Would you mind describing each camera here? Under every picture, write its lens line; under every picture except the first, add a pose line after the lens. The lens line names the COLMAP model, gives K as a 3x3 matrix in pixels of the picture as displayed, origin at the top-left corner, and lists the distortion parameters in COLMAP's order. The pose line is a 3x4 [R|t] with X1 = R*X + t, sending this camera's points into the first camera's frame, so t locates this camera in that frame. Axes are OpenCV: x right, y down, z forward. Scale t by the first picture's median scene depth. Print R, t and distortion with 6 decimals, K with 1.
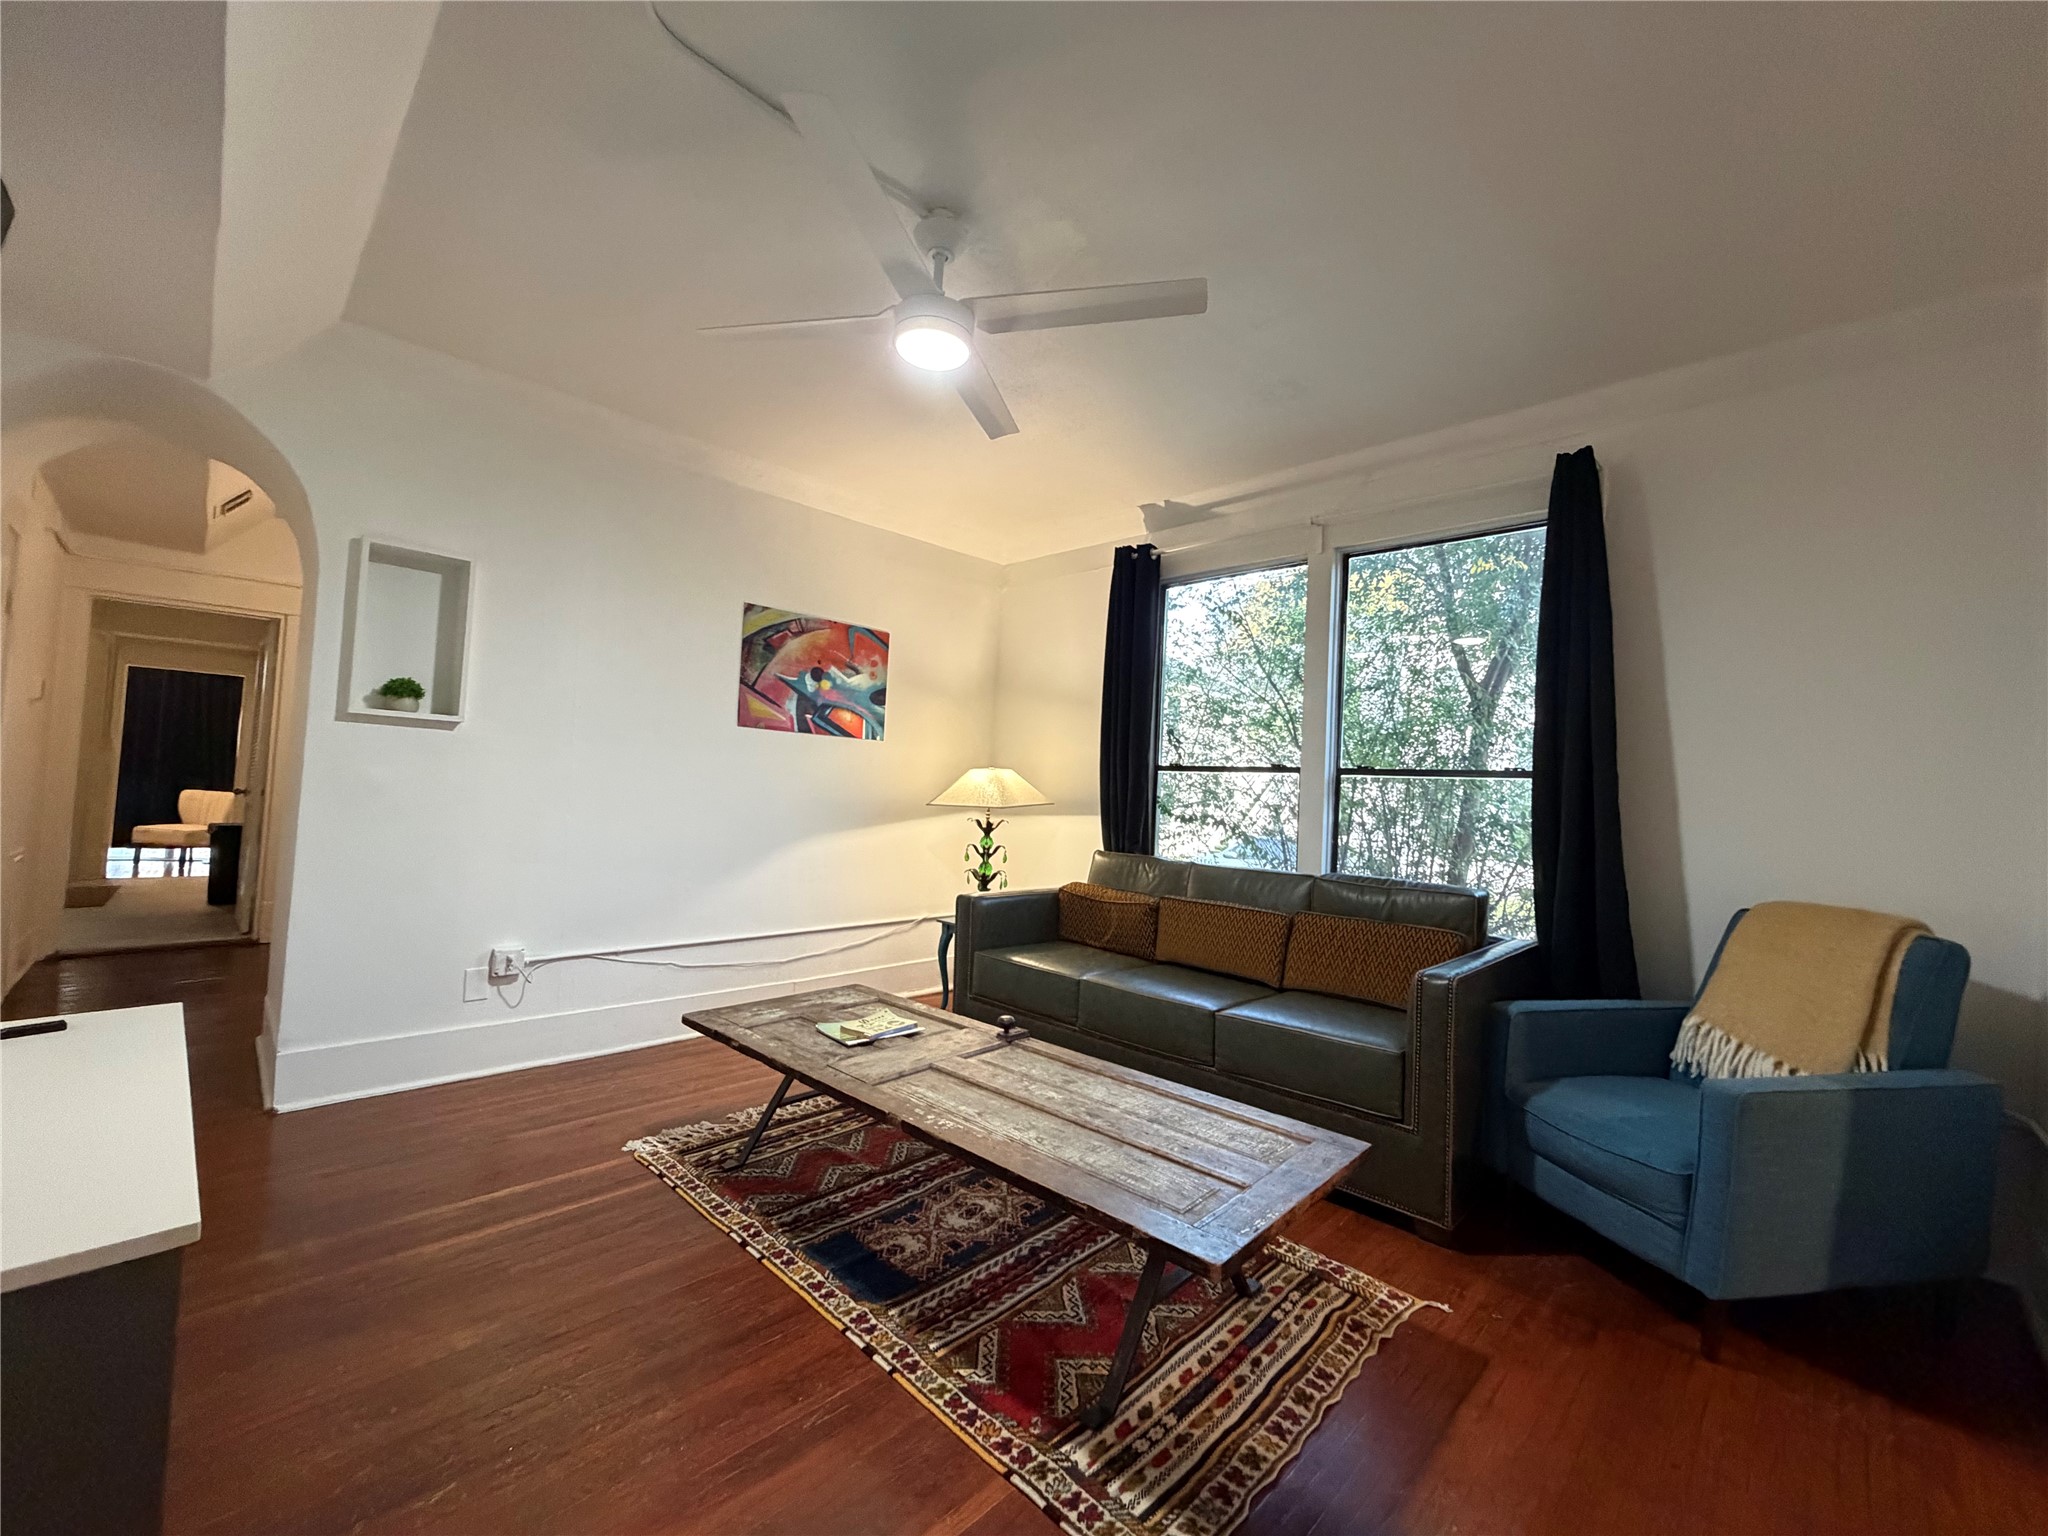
lens RADIAL K [[823.0, 0, 1024.0], [0, 823.0, 768.0], [0, 0, 1]] dist [-0.001604, 0.000165]
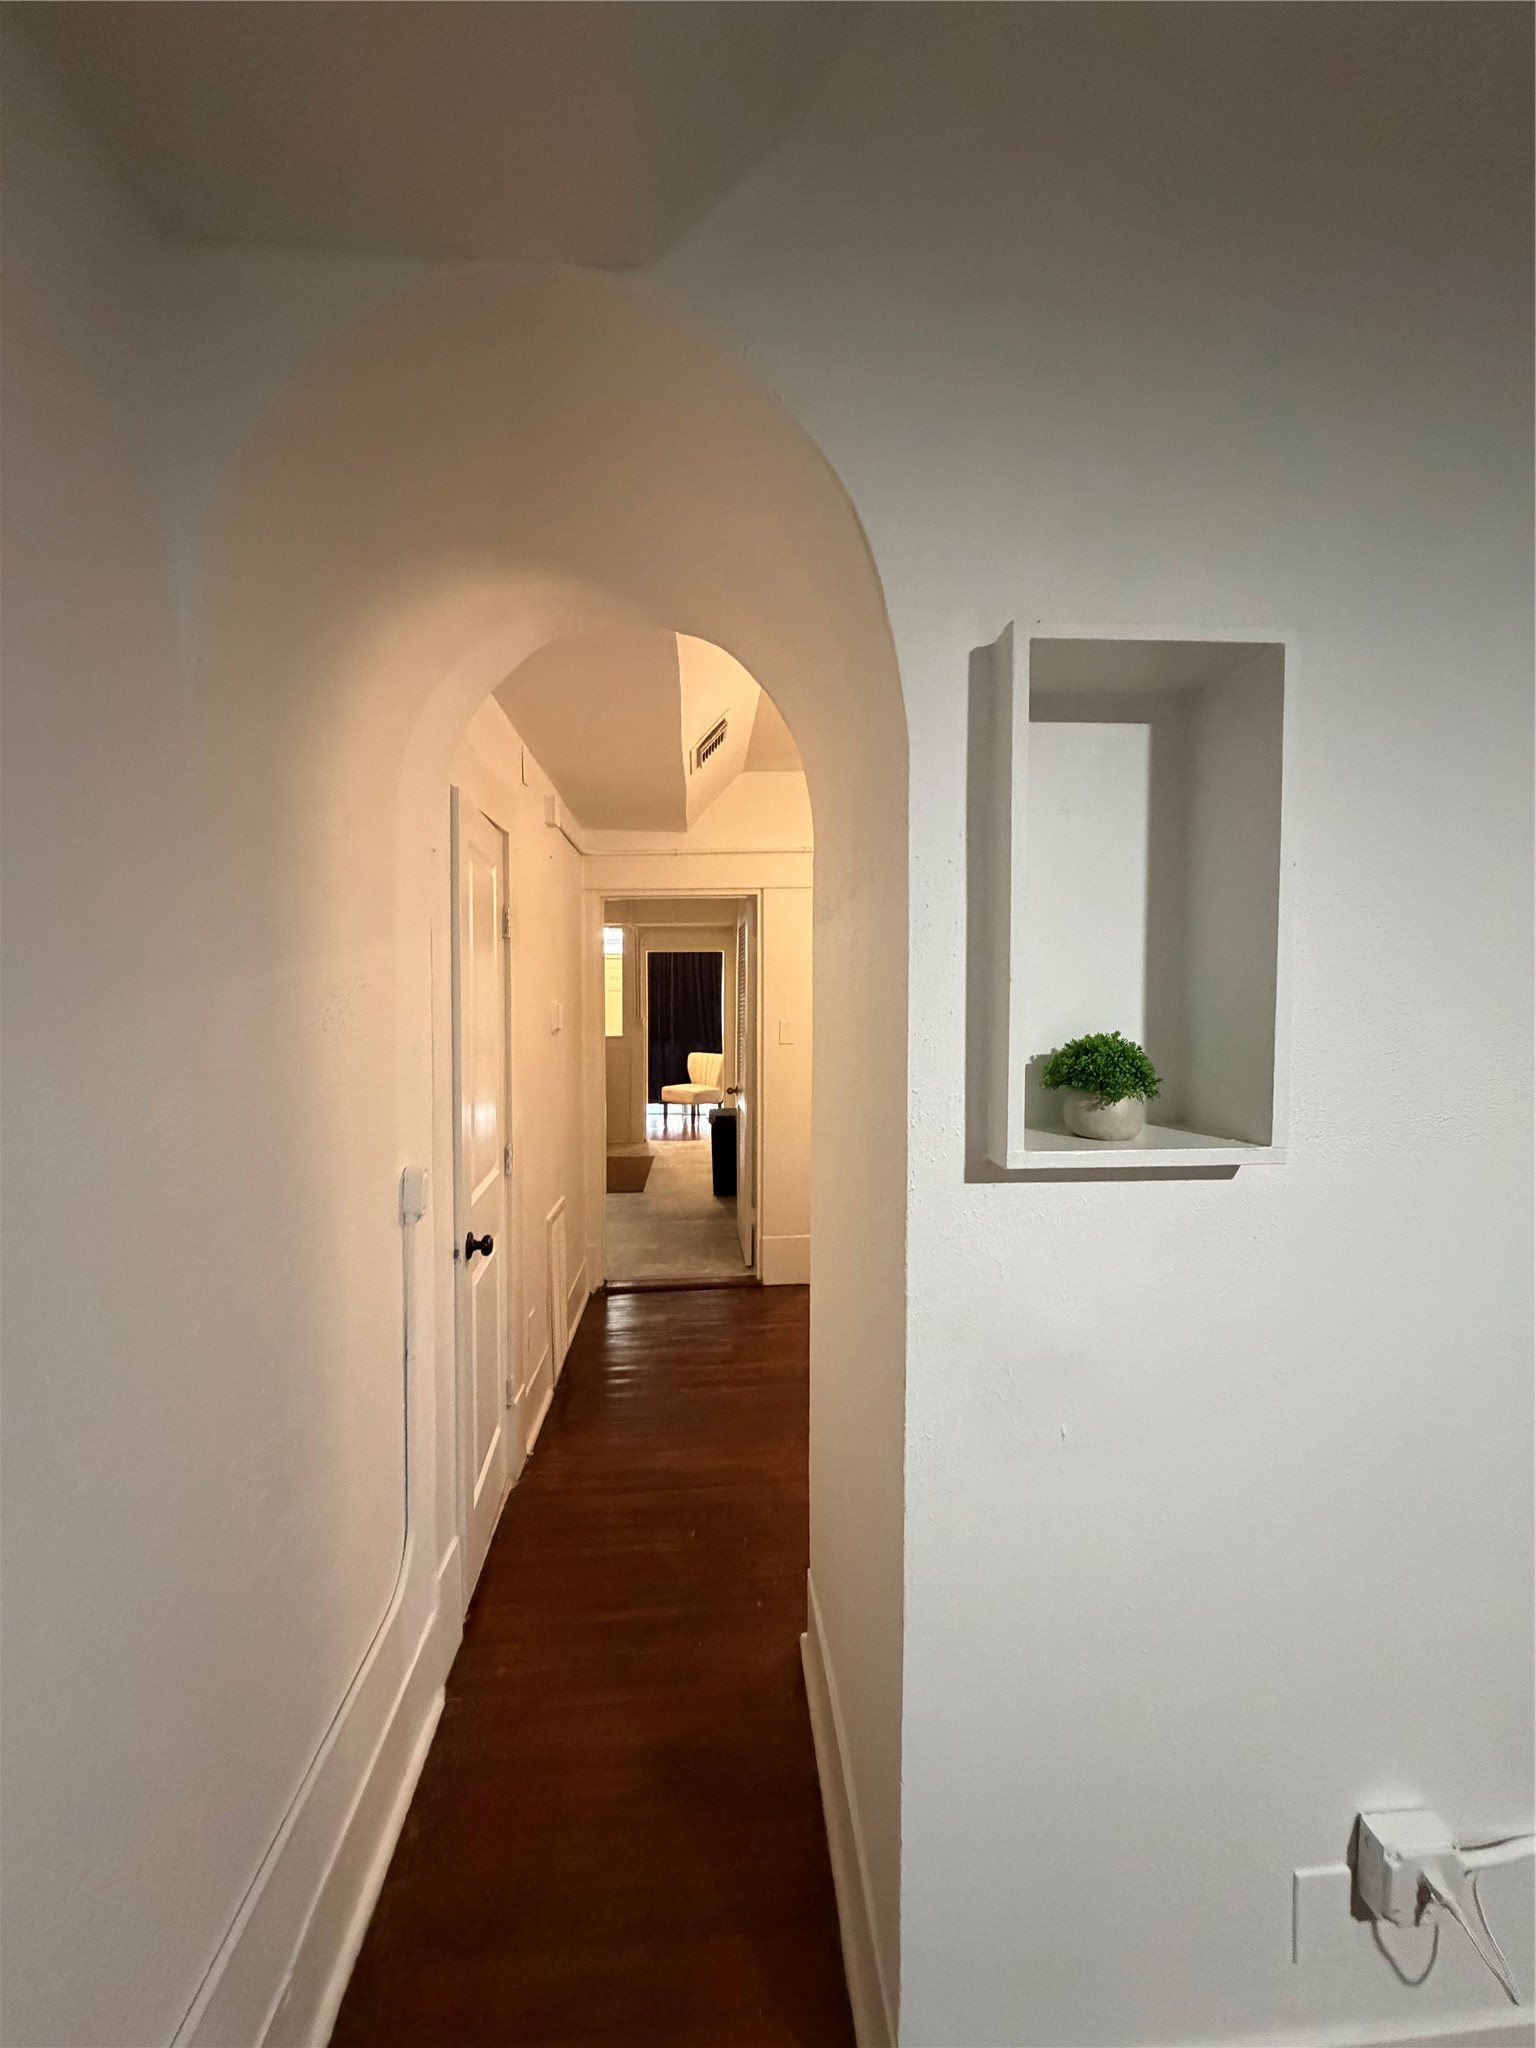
lens RADIAL K [[823.0, 0, 768.0], [0, 823.0, 1024.0], [0, 0, 1]] dist [-0.001604, 0.000165]
pose [[0.761805, -0.026271, -0.647273, -0.372559], [0.063011, 0.997444, 0.033677, -0.079758], [0.644734, -0.066441, 0.761514, 0.377598]]
